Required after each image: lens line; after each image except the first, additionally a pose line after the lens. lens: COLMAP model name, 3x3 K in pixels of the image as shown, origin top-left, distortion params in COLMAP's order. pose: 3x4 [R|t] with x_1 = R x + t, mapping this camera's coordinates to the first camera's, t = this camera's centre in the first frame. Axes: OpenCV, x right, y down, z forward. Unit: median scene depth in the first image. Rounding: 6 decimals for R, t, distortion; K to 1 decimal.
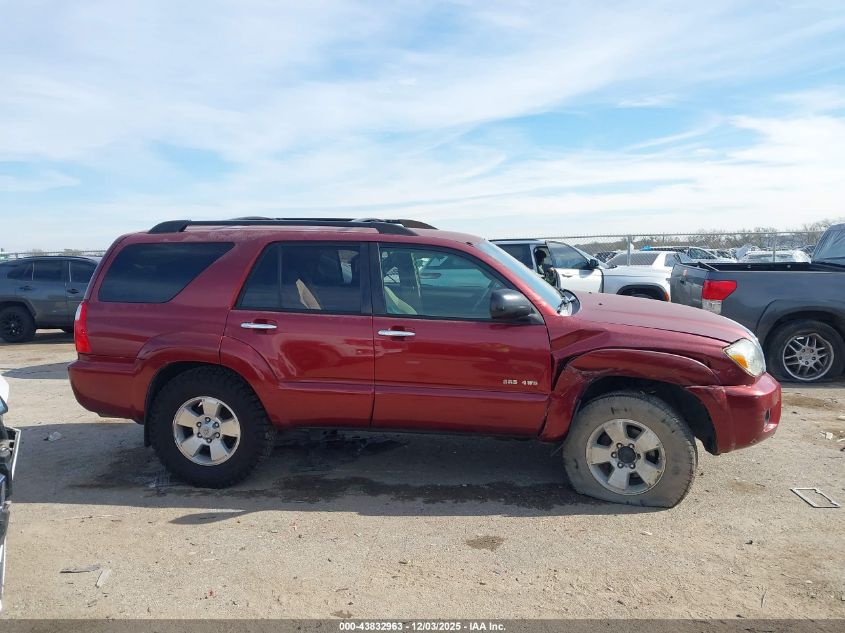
lens RADIAL K [[696.0, 0, 403.9], [0, 696.0, 318.1], [0, 0, 1]] dist [0.003801, 0.004529]
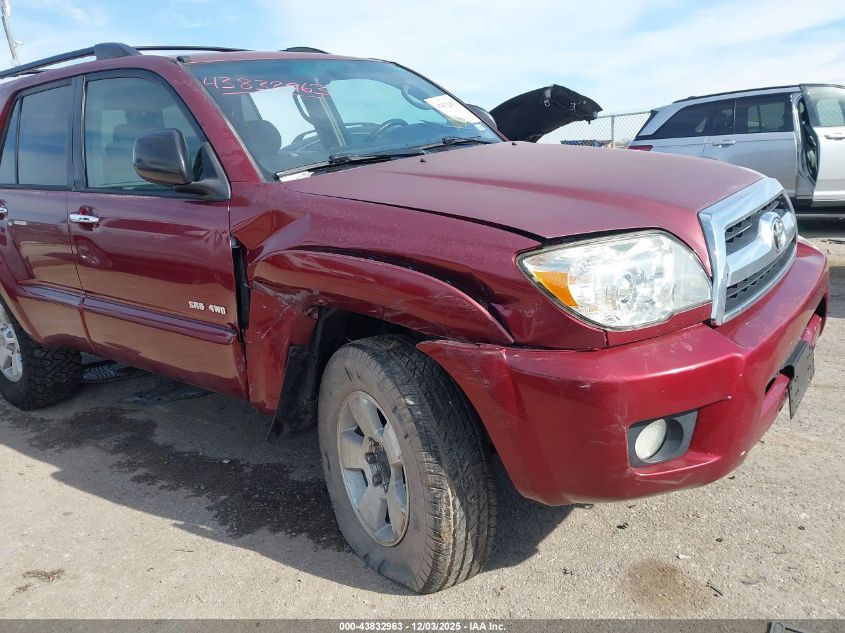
lens RADIAL K [[696.0, 0, 403.9], [0, 696.0, 318.1], [0, 0, 1]] dist [0.003801, 0.004529]
pose [[0.850333, 0.082662, -0.519713, 0.591086], [-0.004672, 0.988733, 0.149618, 0.017142], [0.526225, -0.124797, 0.841138, 0.603997]]
